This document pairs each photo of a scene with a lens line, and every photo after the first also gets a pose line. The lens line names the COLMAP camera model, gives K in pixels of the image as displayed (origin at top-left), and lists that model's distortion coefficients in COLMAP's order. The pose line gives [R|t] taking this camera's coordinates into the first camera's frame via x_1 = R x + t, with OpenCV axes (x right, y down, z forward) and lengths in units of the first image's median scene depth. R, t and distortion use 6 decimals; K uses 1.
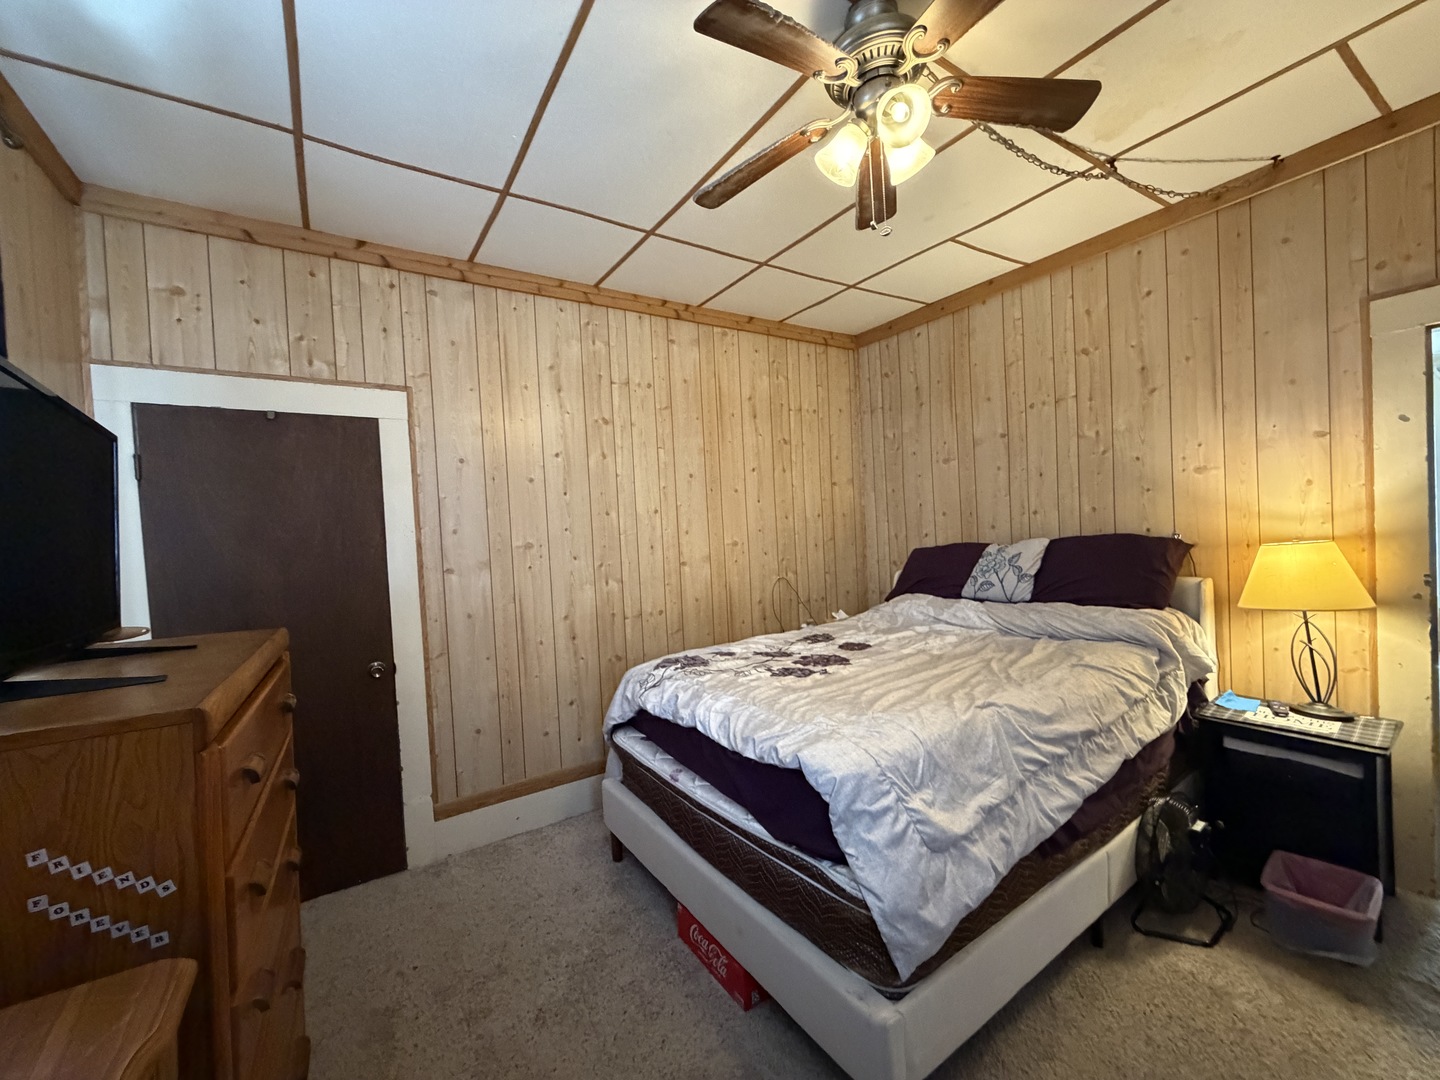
lens RADIAL K [[573.7, 0, 714.7], [0, 573.7, 542.6], [0, 0, 1]] dist [0.000732, -0.000023]
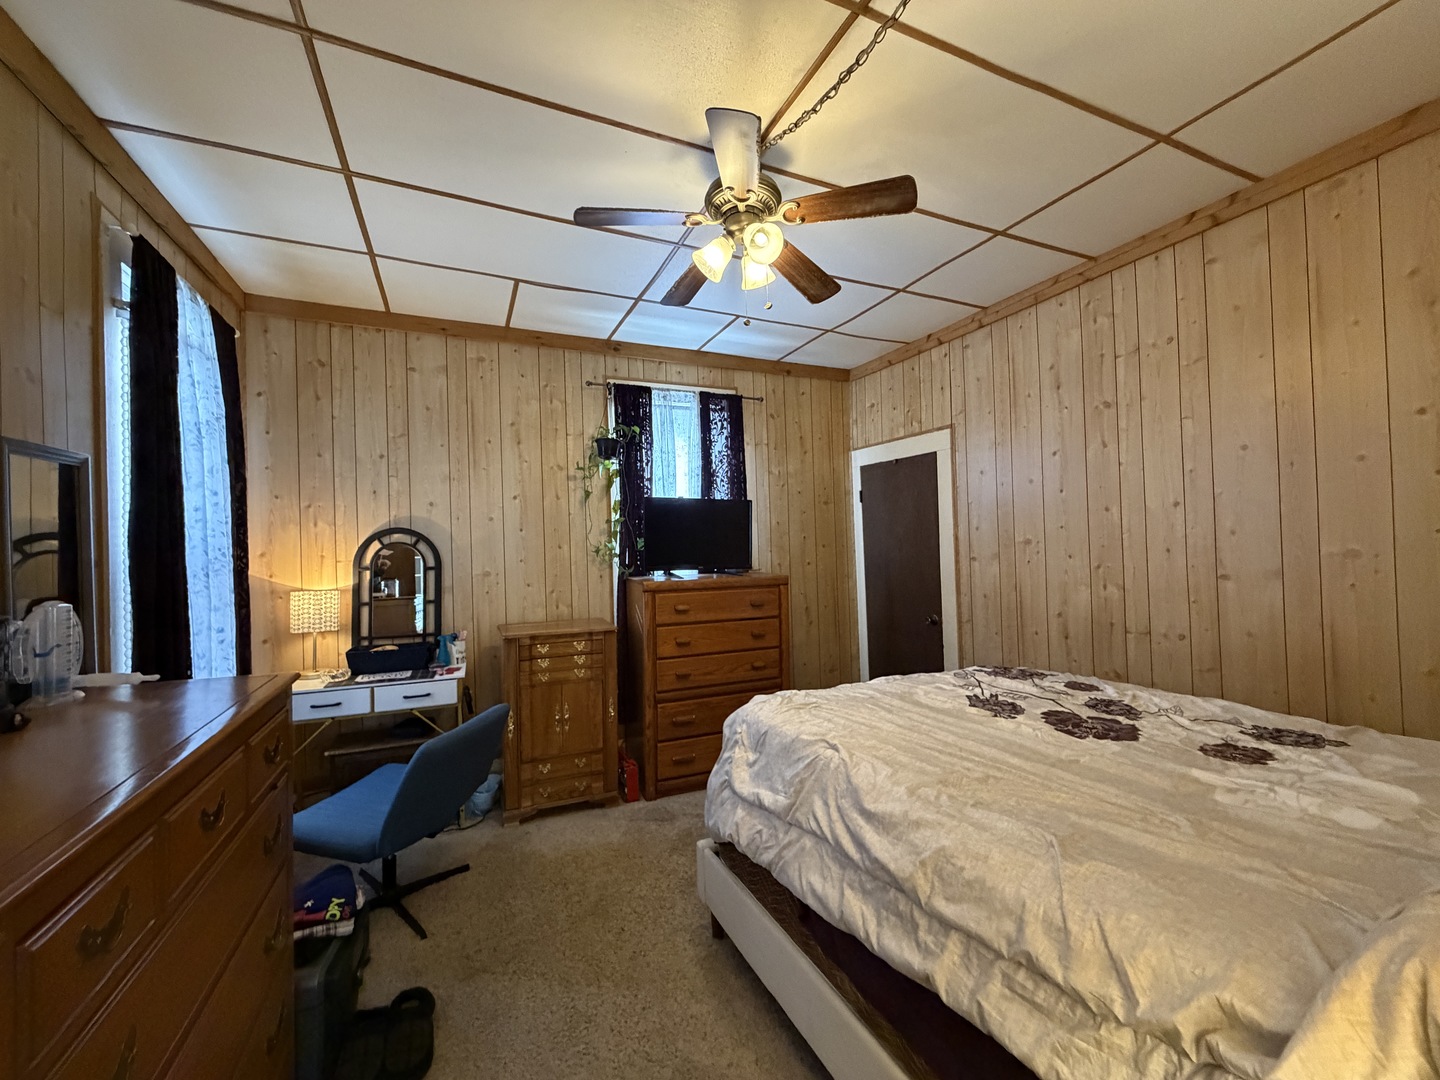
lens RADIAL K [[573.7, 0, 712.8], [0, 573.7, 539.3], [0, 0, 1]] dist [0.000732, -0.000023]
pose [[-0.154999, 0.046636, -0.986813, 1.100070], [0.014337, 0.998886, 0.044955, -0.074524], [0.987811, -0.007180, -0.155495, 0.751616]]
